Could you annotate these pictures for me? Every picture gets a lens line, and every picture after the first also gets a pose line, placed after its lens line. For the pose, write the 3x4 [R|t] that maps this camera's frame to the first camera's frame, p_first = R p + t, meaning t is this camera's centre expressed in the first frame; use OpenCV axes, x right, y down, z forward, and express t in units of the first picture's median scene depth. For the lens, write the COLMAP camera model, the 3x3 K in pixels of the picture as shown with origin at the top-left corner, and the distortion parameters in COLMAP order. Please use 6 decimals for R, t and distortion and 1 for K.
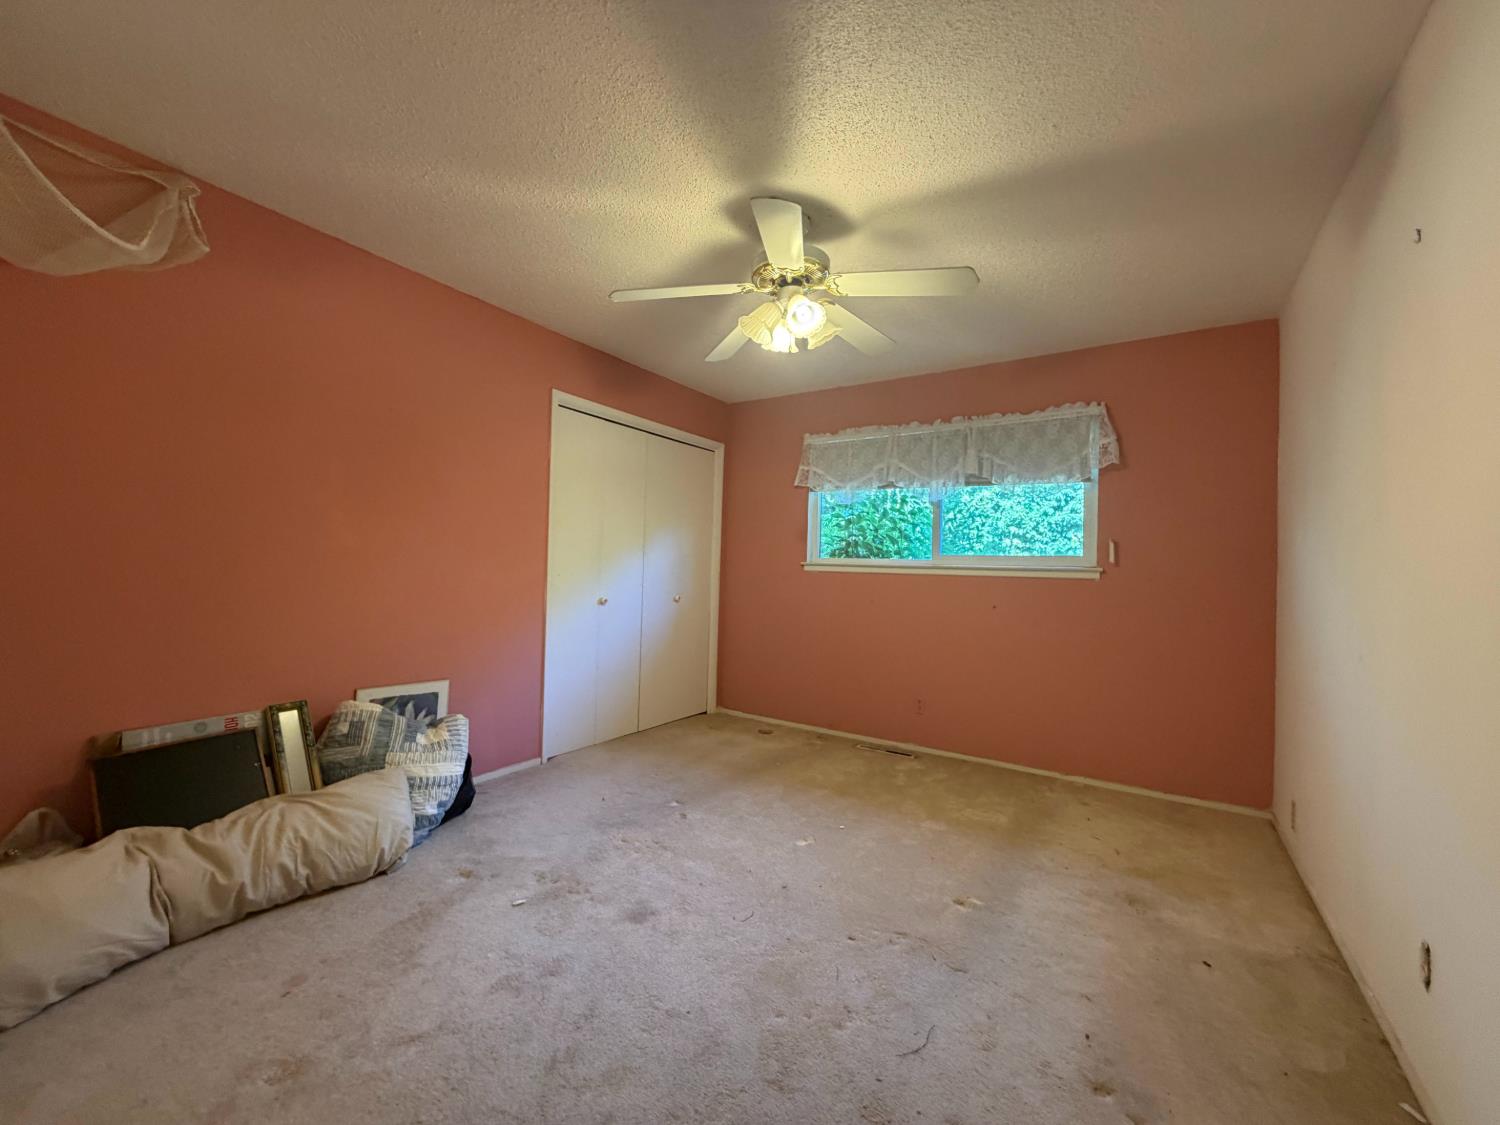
lens RADIAL K [[600.4, 0, 747.1], [0, 600.4, 558.5], [0, 0, 1]] dist [-0.000662, -0.000218]
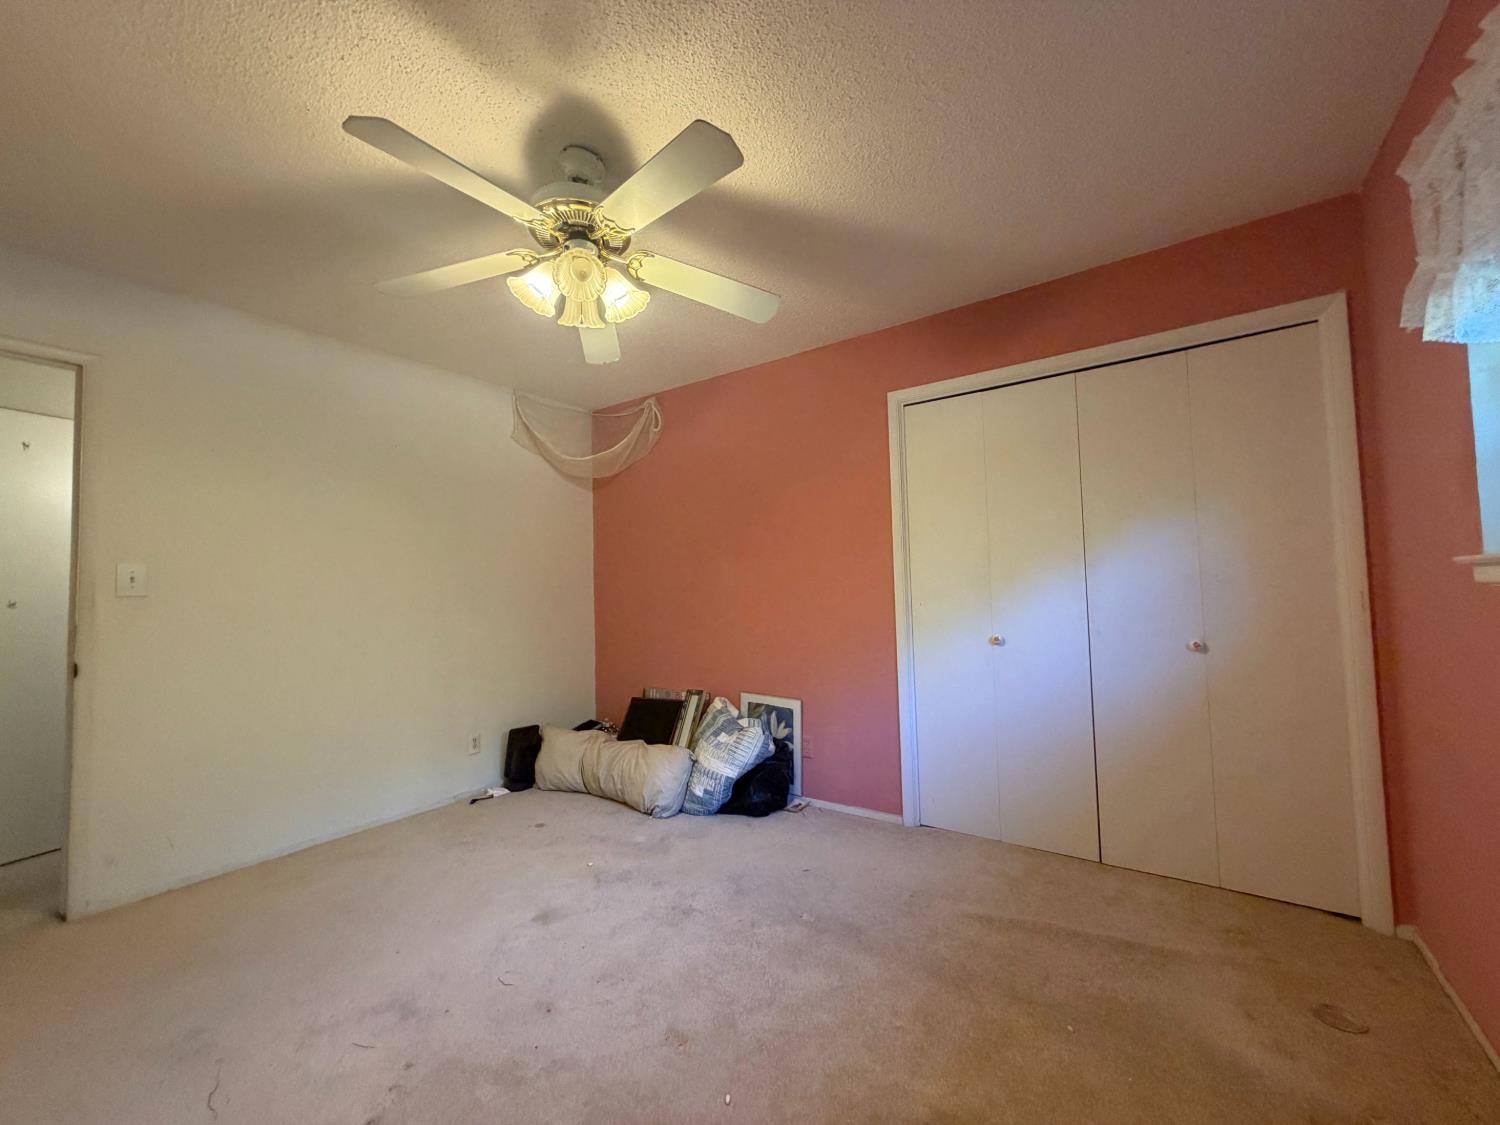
lens RADIAL K [[600.4, 0, 754.2], [0, 600.4, 563.0], [0, 0, 1]] dist [-0.000662, -0.000218]
pose [[-0.035275, -0.071572, -0.996811, 0.863871], [0.041968, 0.996446, -0.073031, 0.034951], [0.998496, -0.044410, -0.032146, 1.309744]]
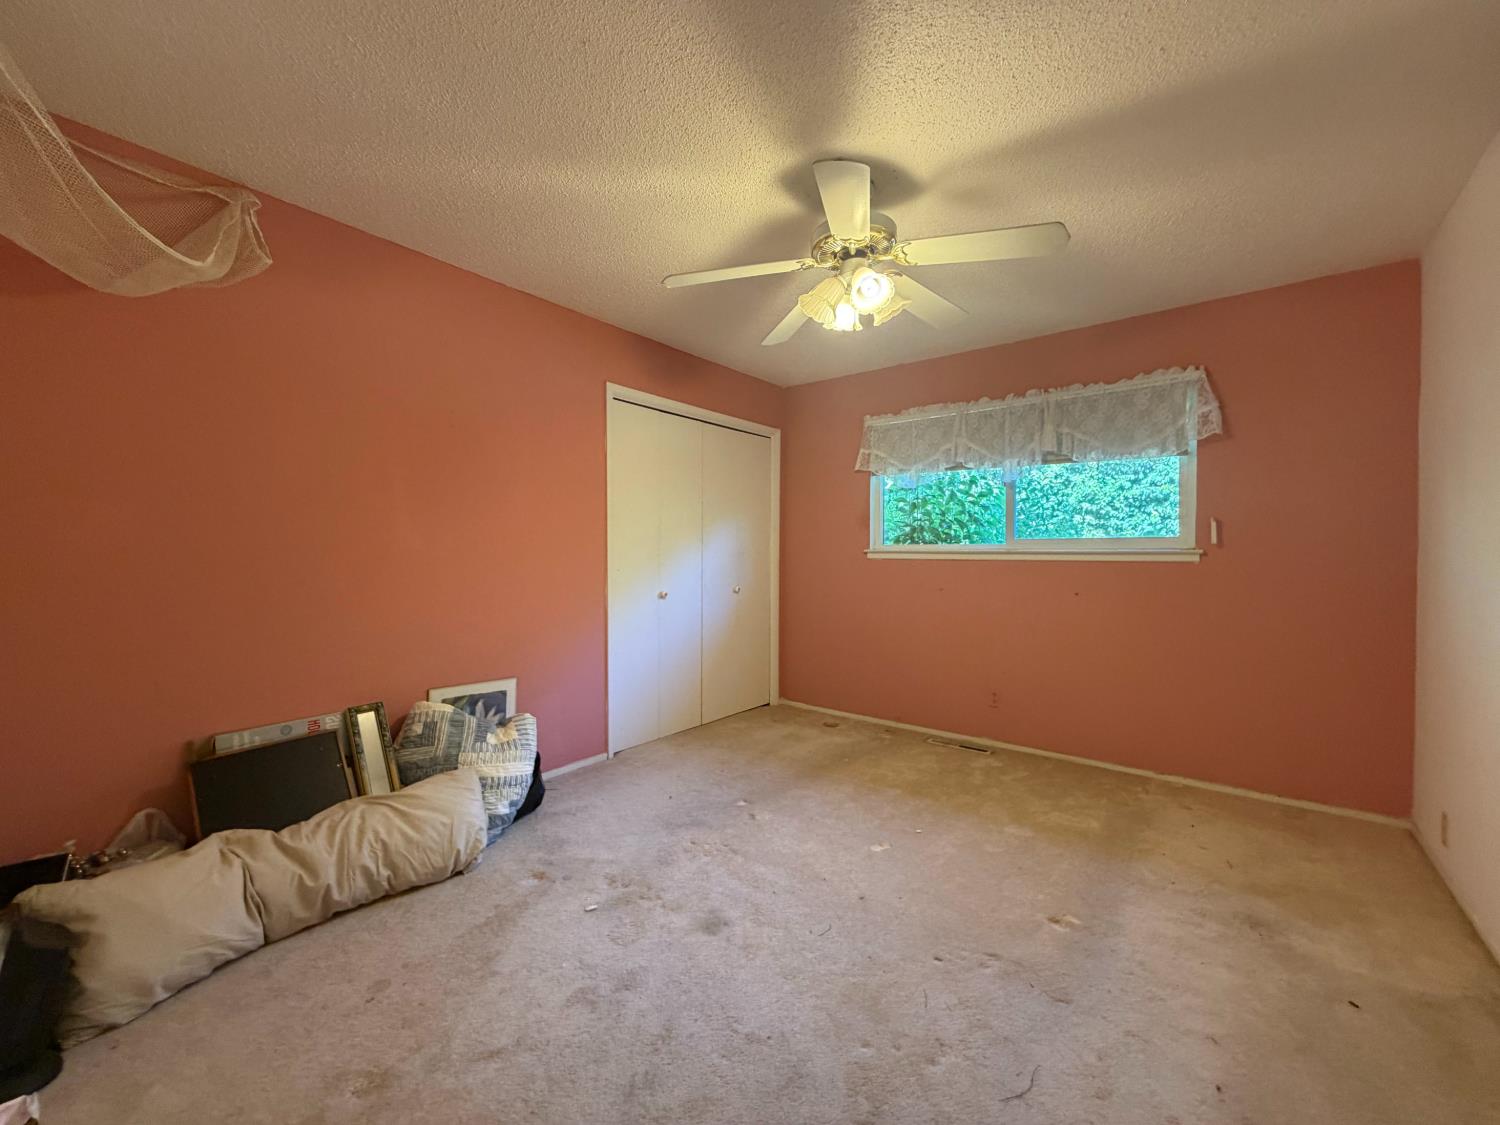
lens RADIAL K [[600.4, 0, 747.0], [0, 600.4, 558.3], [0, 0, 1]] dist [-0.000662, -0.000218]
pose [[0.995557, -0.024246, -0.090982, -0.019080], [0.026654, 0.999324, 0.025340, -0.019406], [0.090306, -0.027652, 0.995530, 0.050529]]
